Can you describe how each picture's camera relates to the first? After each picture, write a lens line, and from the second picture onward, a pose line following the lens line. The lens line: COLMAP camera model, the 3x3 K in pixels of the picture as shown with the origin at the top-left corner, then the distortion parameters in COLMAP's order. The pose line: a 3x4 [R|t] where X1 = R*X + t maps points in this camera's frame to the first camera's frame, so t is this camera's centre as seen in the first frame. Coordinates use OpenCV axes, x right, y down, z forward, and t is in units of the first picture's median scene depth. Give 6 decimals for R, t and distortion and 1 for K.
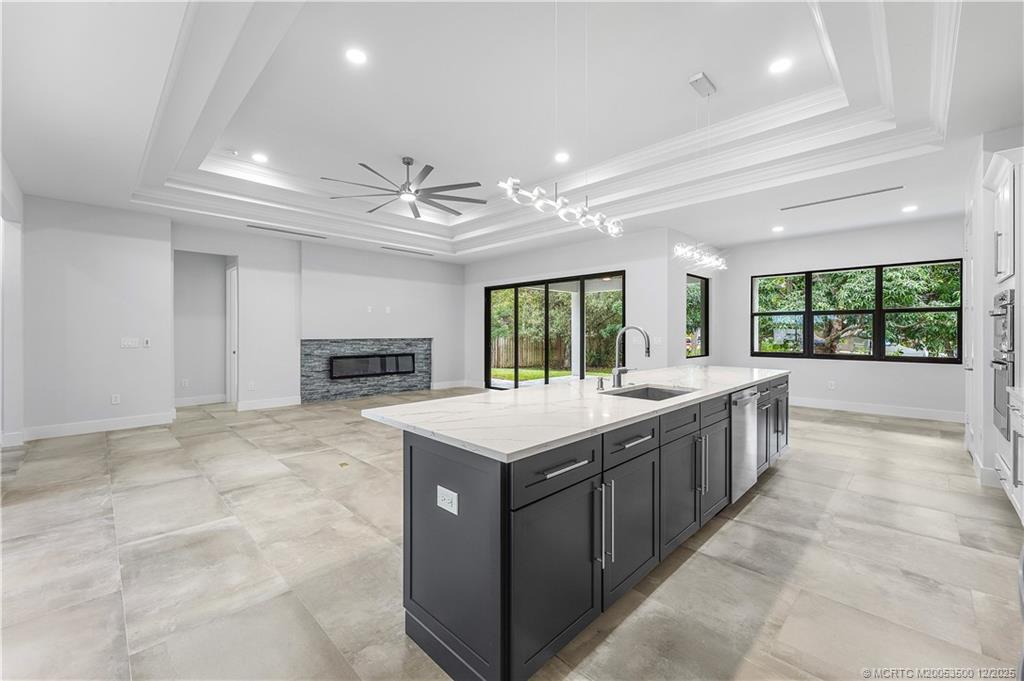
lens RADIAL K [[410.9, 0, 508.5], [0, 410.9, 336.0], [0, 0, 1]] dist [-0.000570, -0.000095]
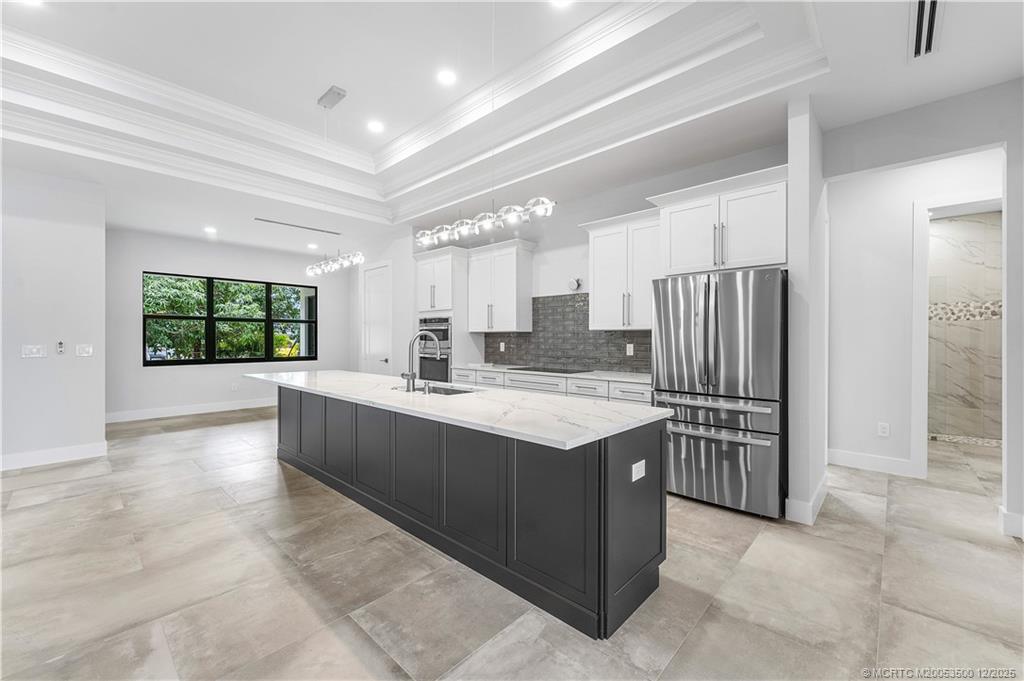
lens RADIAL K [[409.9, 0, 512.0], [0, 409.9, 340.5], [0, 0, 1]] dist [-0.003968, -0.000386]
pose [[-0.039197, -0.004631, 0.999221, -0.285695], [0.007155, 0.999962, 0.004915, -0.001781], [-0.999206, 0.007342, -0.039162, 0.294112]]
